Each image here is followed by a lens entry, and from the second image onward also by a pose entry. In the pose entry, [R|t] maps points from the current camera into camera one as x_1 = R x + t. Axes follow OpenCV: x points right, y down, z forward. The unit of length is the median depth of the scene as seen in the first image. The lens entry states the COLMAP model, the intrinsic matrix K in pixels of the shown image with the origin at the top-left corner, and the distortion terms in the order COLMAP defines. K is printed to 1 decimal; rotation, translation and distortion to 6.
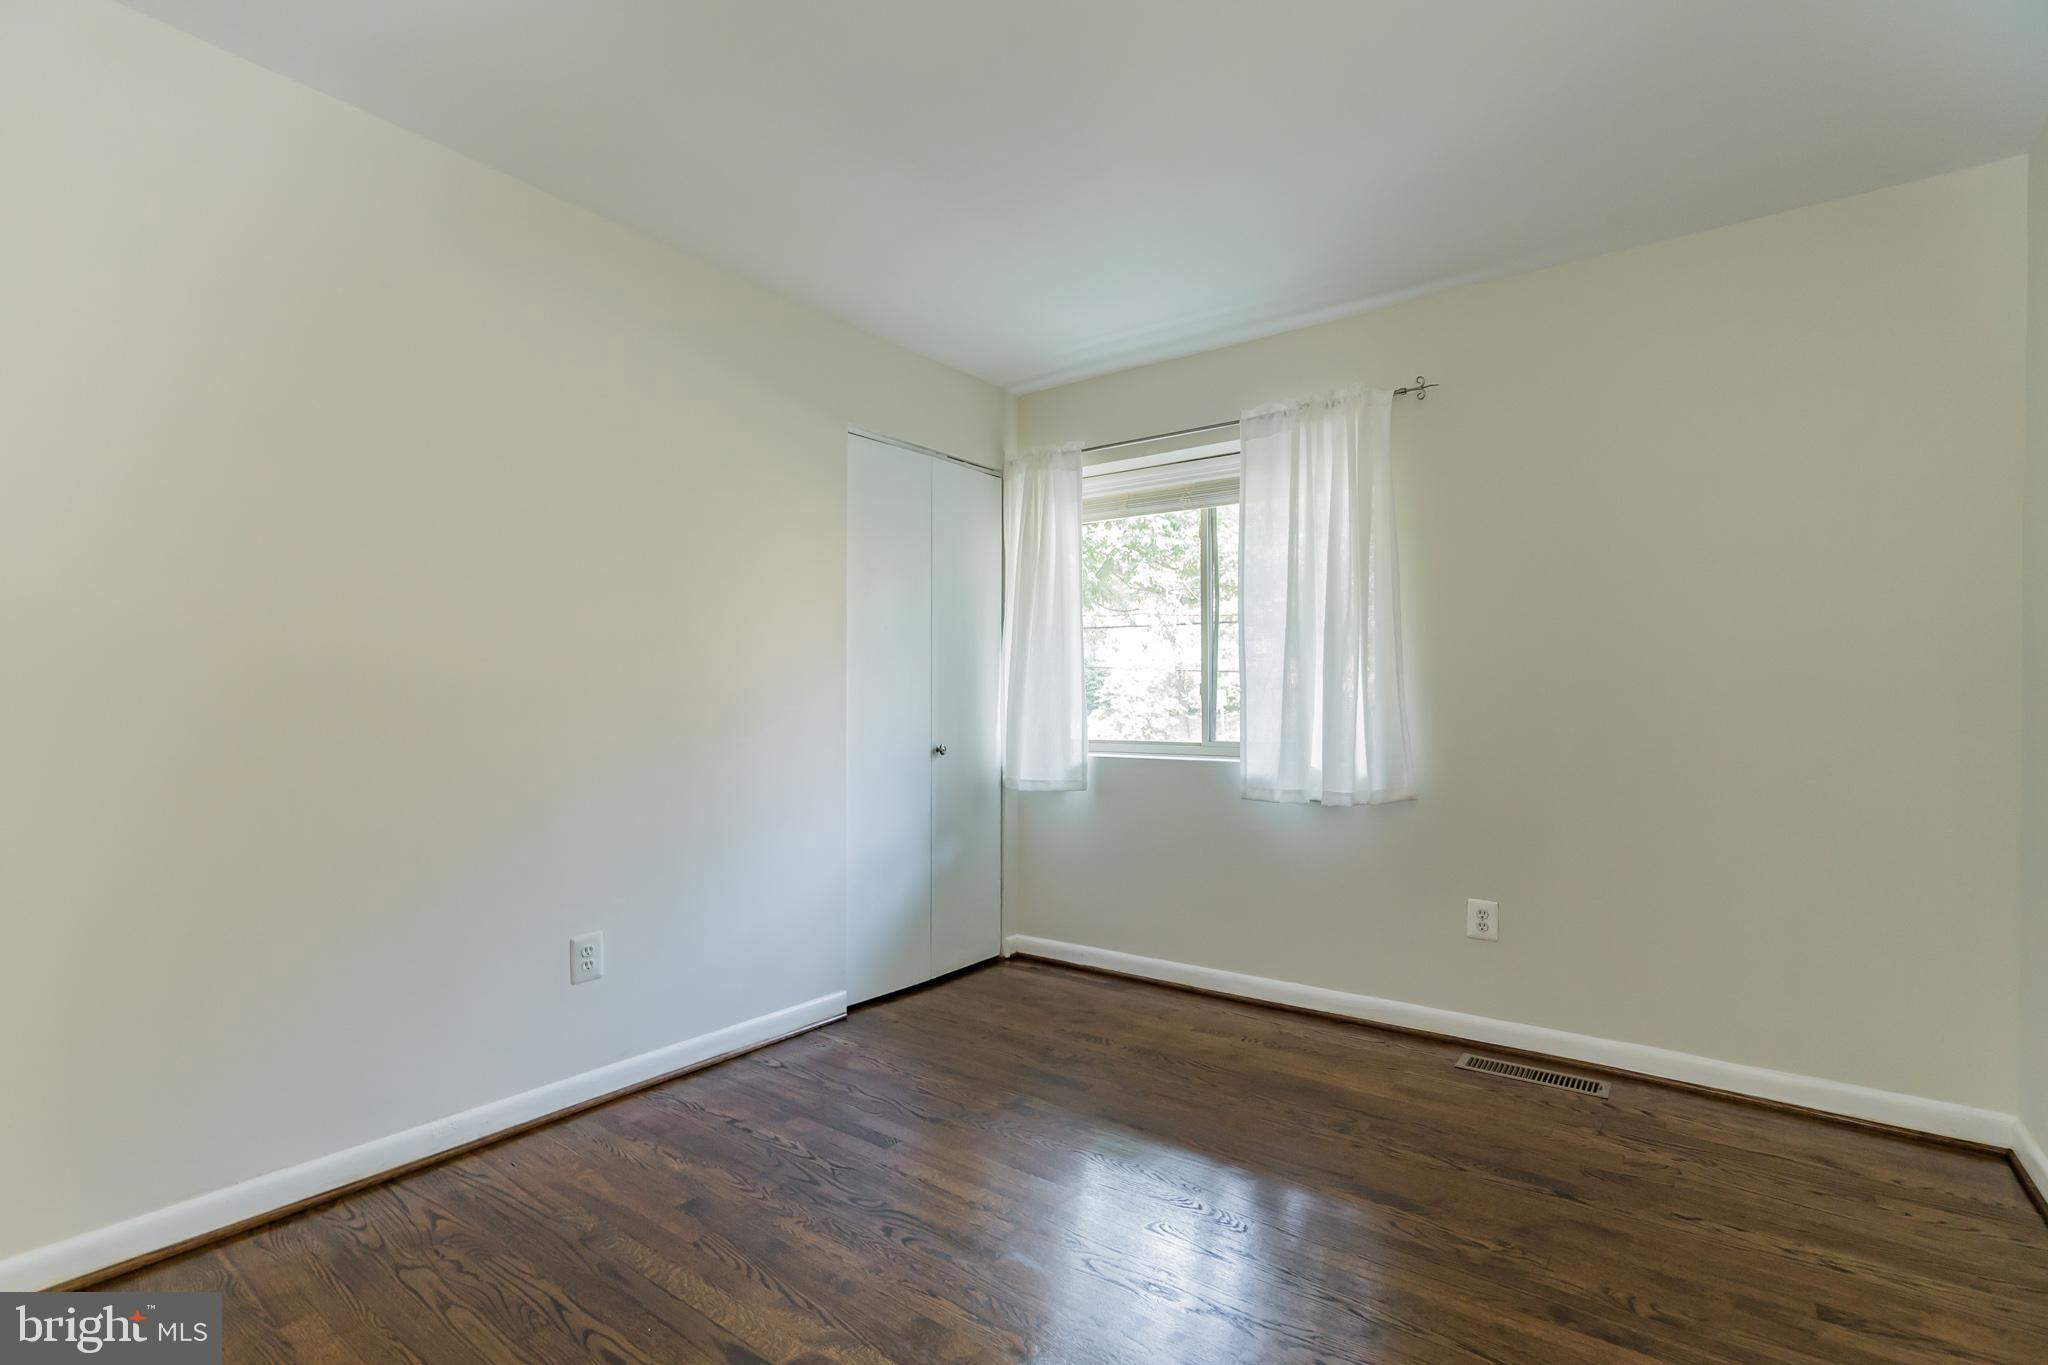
lens RADIAL K [[943.1, 0, 1016.0], [0, 943.1, 695.0], [0, 0, 1]] dist [0.000286, 0.000980]
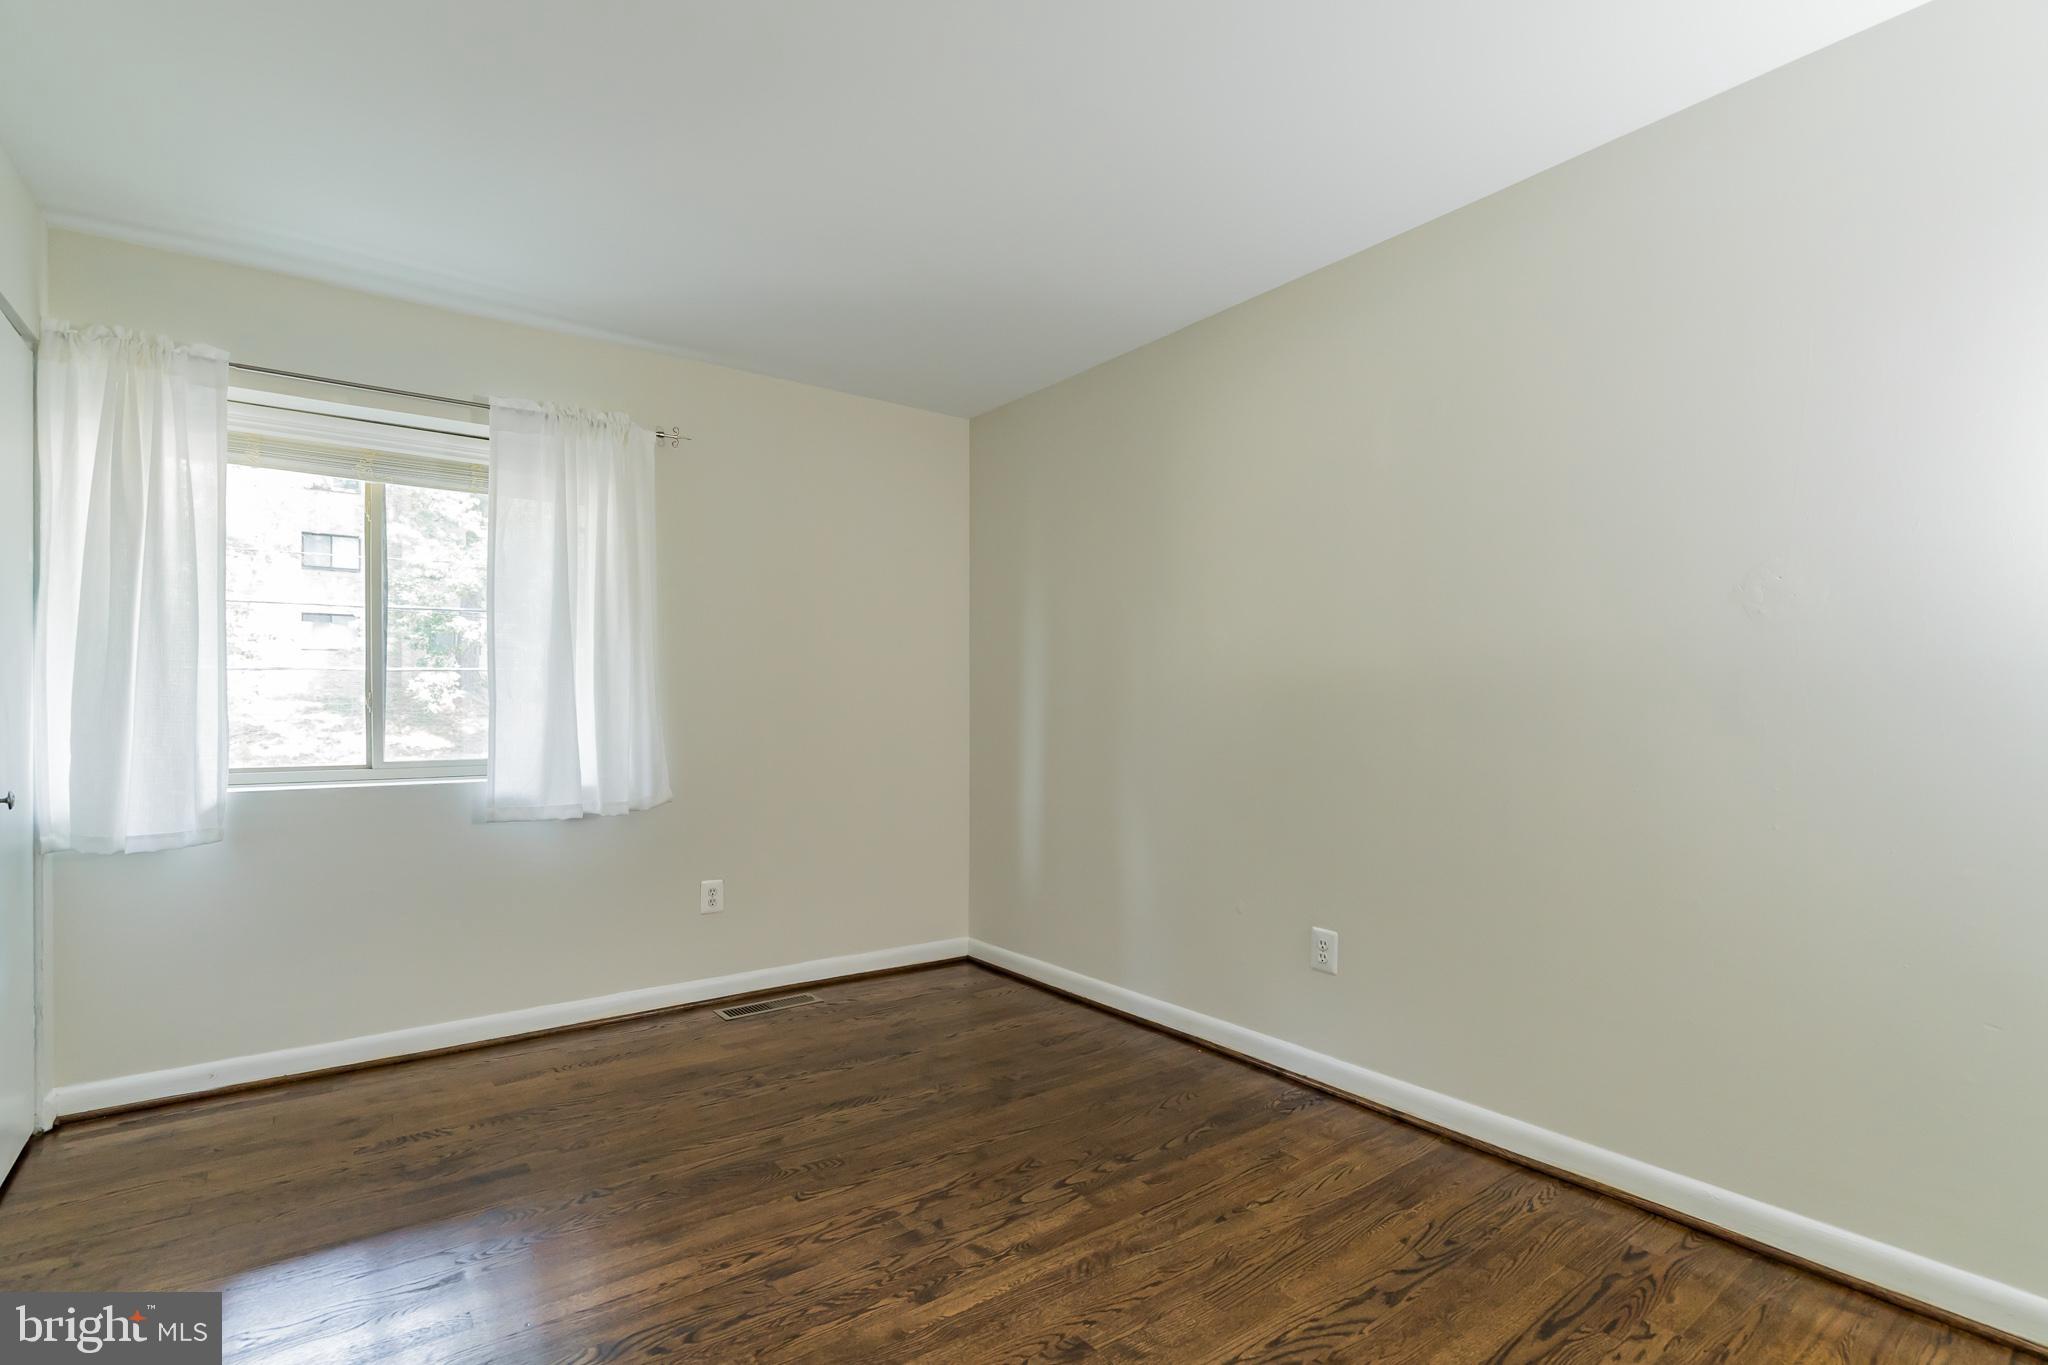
lens RADIAL K [[943.1, 0, 1016.0], [0, 943.1, 695.0], [0, 0, 1]] dist [0.000286, 0.000980]
pose [[0.307960, 0.010595, 0.951340, -0.494299], [-0.010726, 0.999913, -0.007663, -0.011425], [-0.951339, -0.007844, 0.308047, 0.250605]]
